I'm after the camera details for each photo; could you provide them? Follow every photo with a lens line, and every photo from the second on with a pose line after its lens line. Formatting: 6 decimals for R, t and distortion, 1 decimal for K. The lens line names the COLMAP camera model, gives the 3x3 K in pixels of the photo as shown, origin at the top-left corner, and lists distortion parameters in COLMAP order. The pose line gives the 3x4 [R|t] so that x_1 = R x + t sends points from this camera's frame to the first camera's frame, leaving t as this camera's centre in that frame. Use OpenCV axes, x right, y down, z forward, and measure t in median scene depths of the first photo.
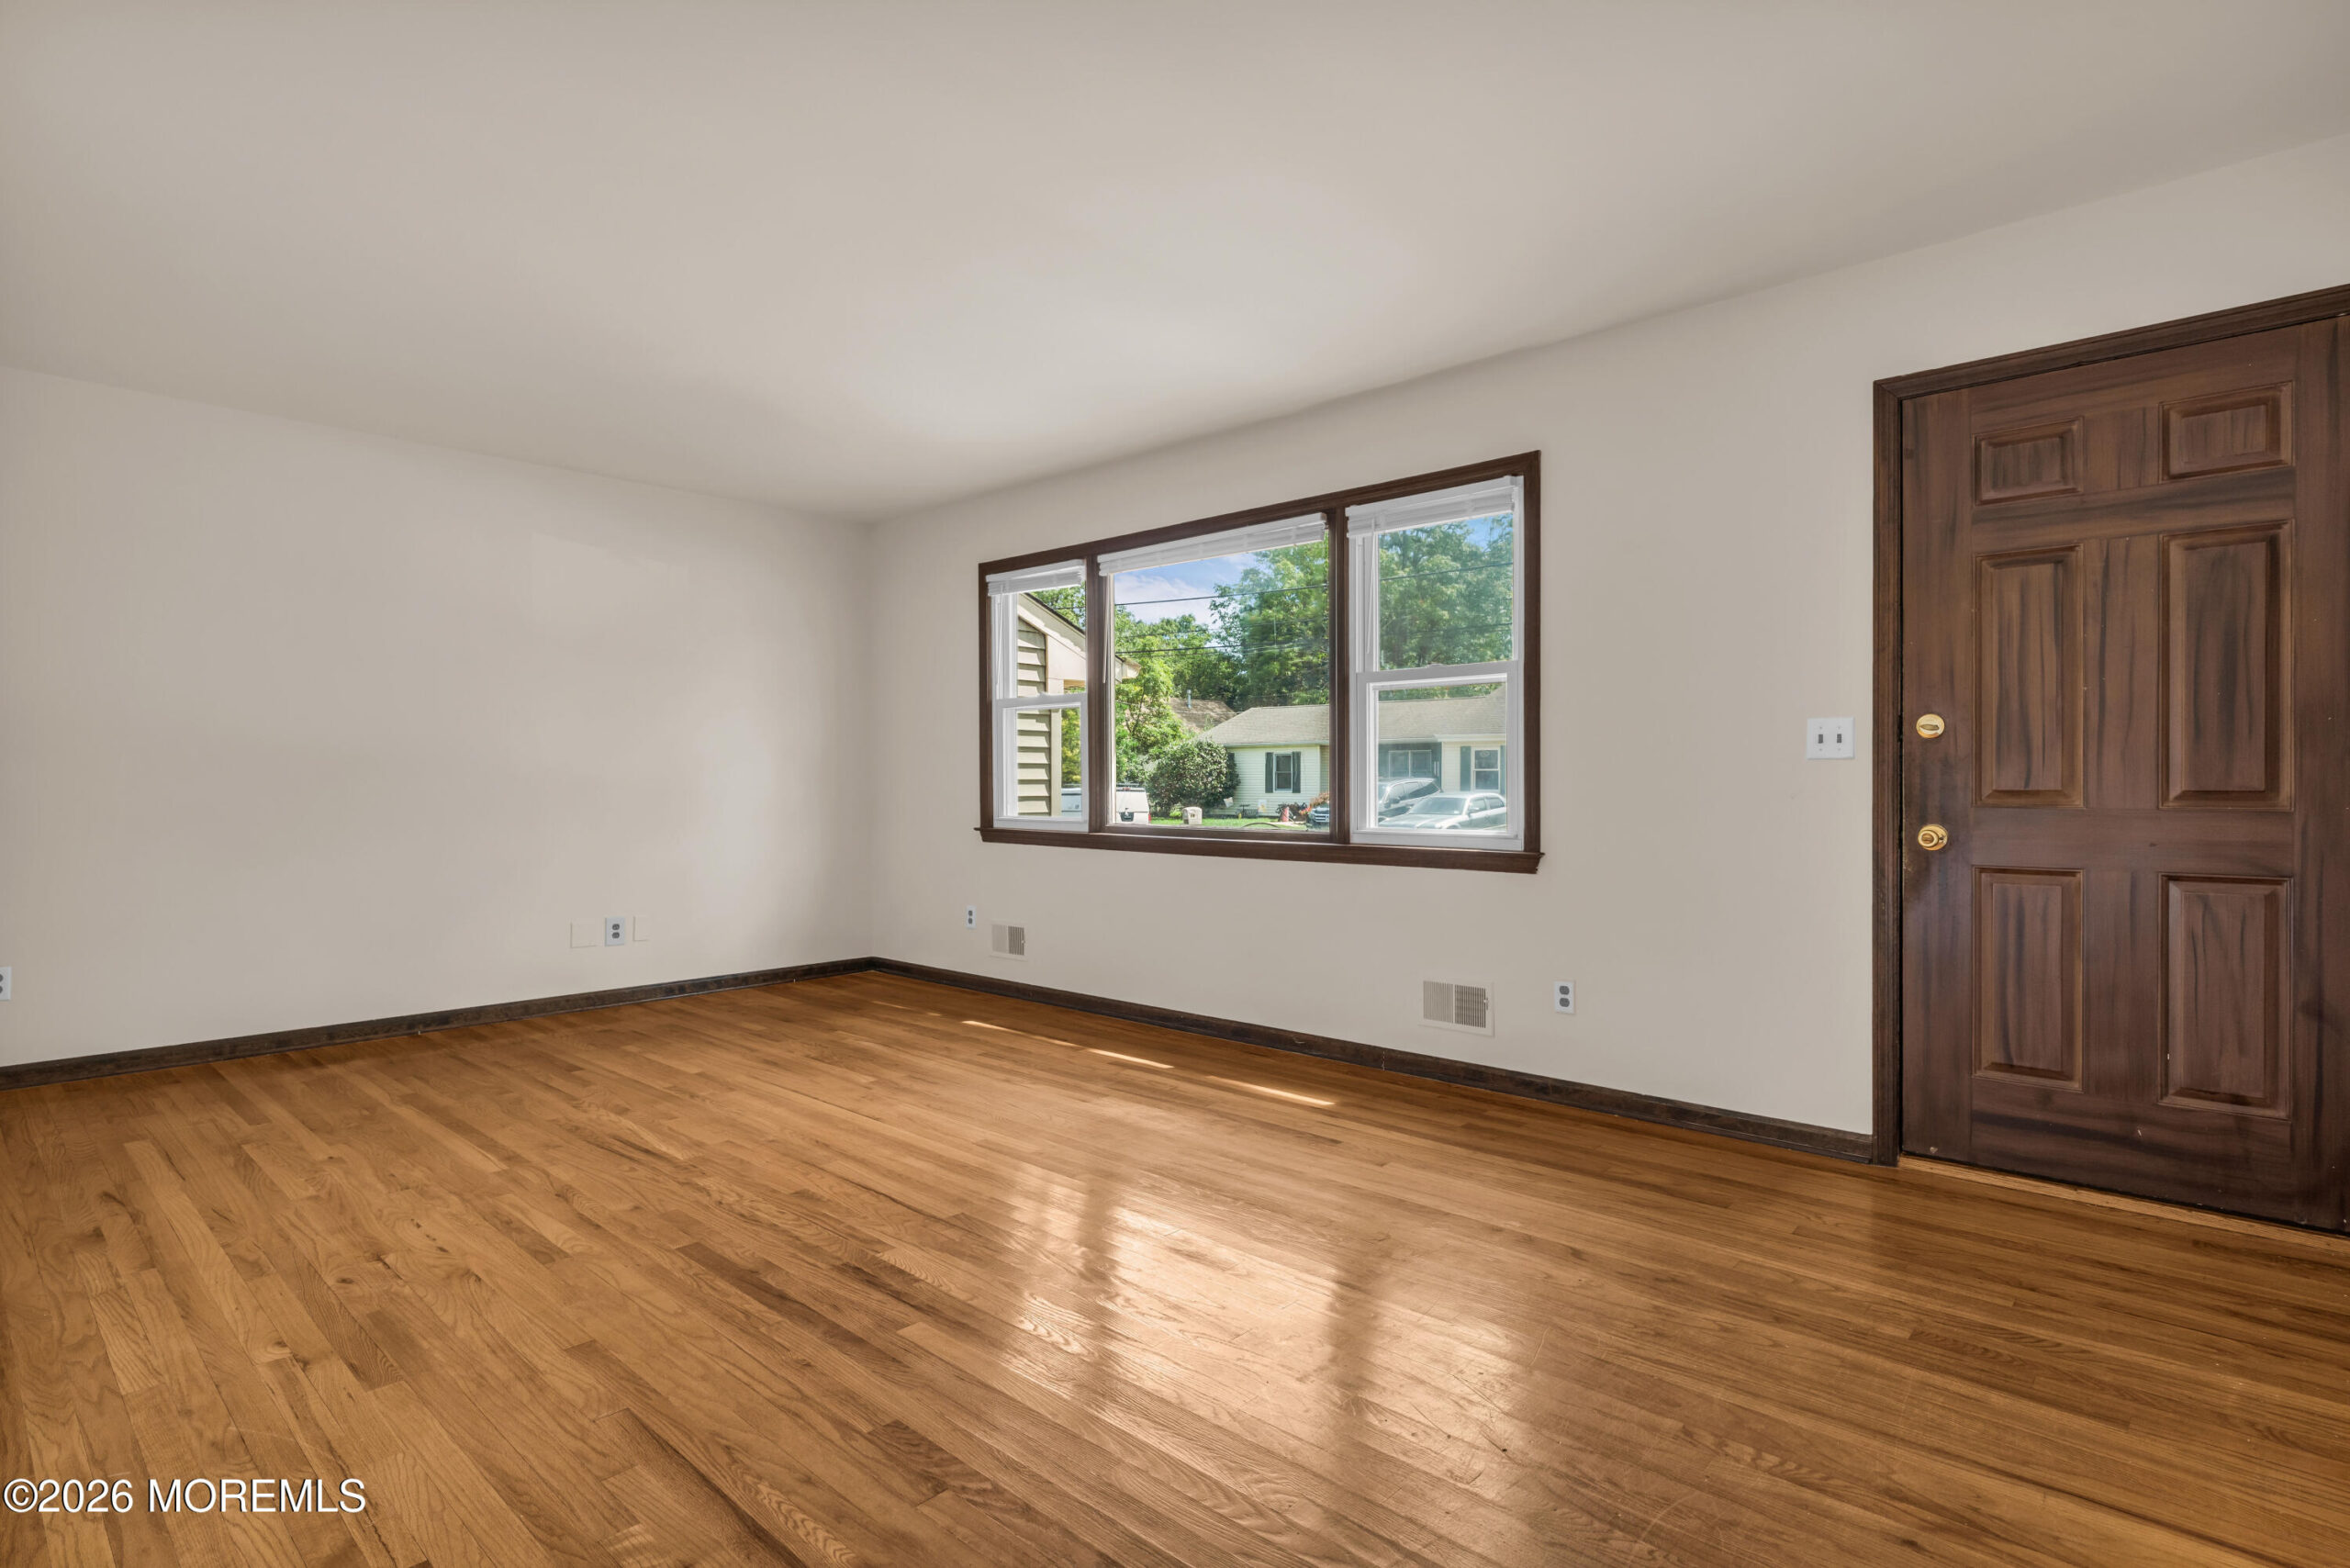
lens RADIAL K [[1175.3, 0, 1170.1], [0, 1175.3, 779.4], [0, 0, 1]] dist [-0.000720, -0.000587]
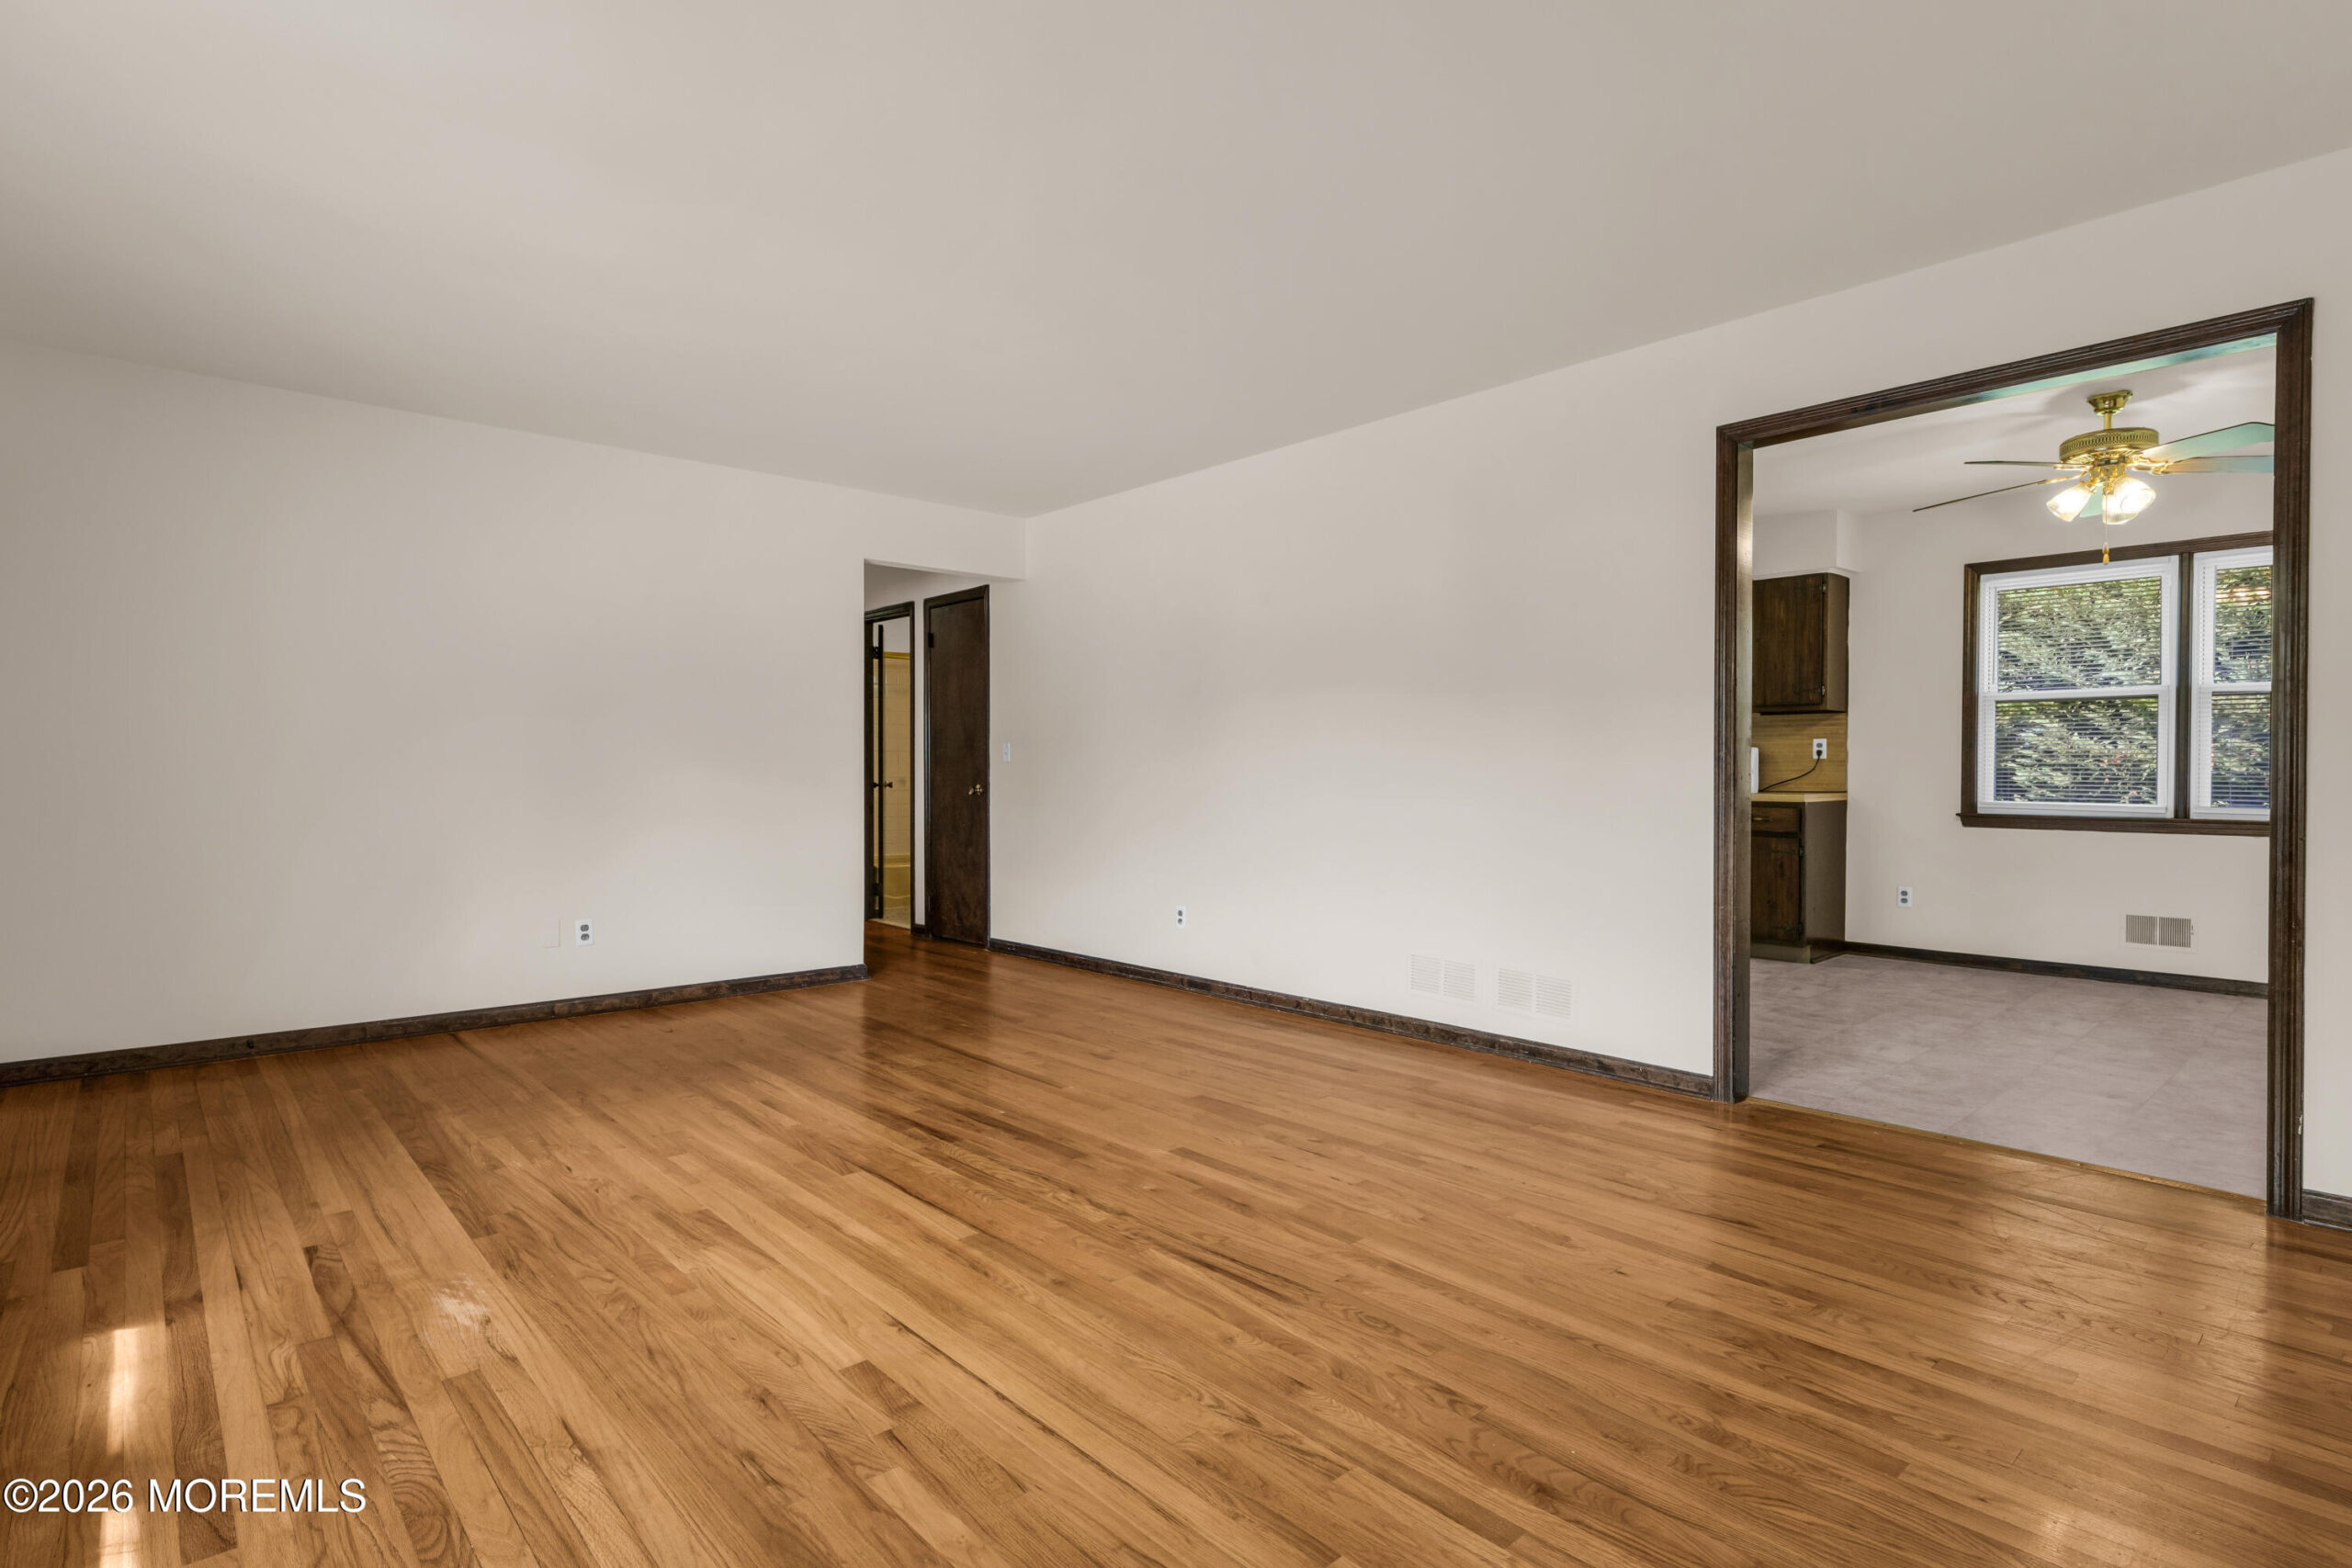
lens RADIAL K [[1173.6, 0, 1168.1], [0, 1173.6, 787.6], [0, 0, 1]] dist [-0.000609, -0.001773]
pose [[-0.995296, -0.000426, 0.096875, -0.437023], [0.000604, 0.999944, 0.010598, 0.004355], [-0.096874, 0.010606, -0.995240, 1.546538]]
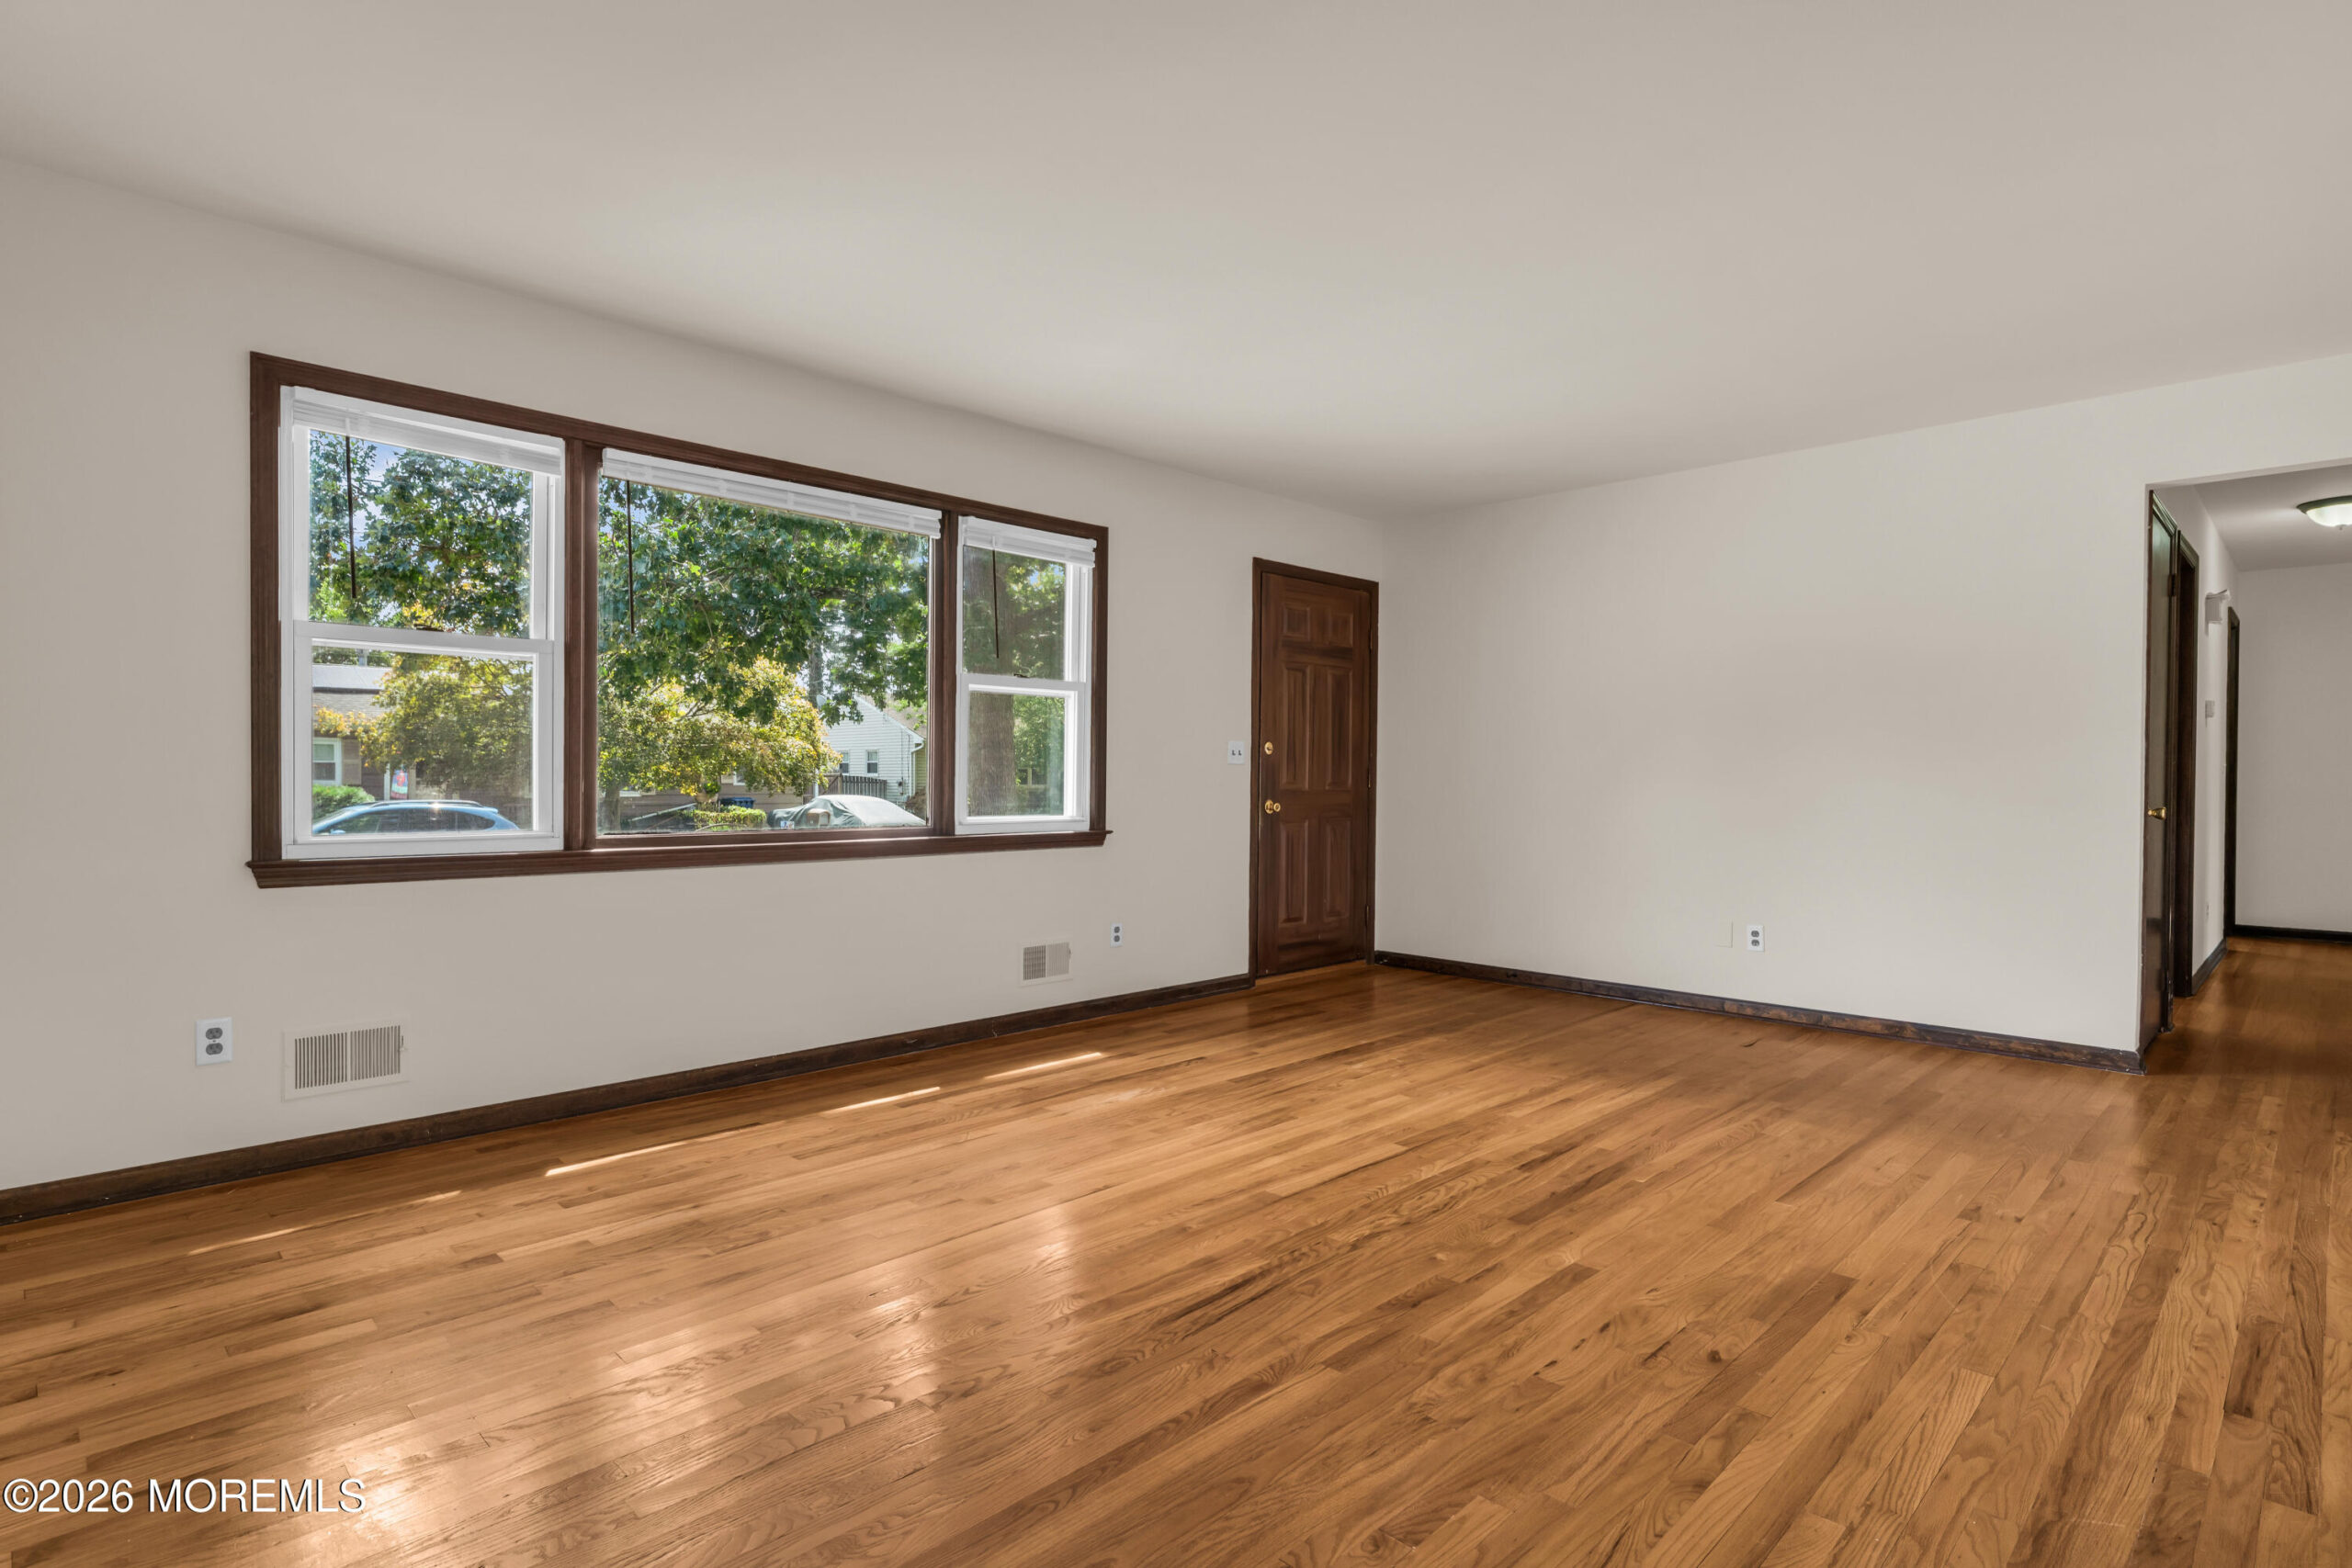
lens RADIAL K [[1173.6, 0, 1168.1], [0, 1173.6, 787.6], [0, 0, 1]] dist [-0.000609, -0.001773]
pose [[0.041276, -0.009742, 0.999100, -1.040184], [-0.007688, 0.999920, 0.010068, 0.000075], [-0.999118, -0.008097, 0.041198, 0.901359]]
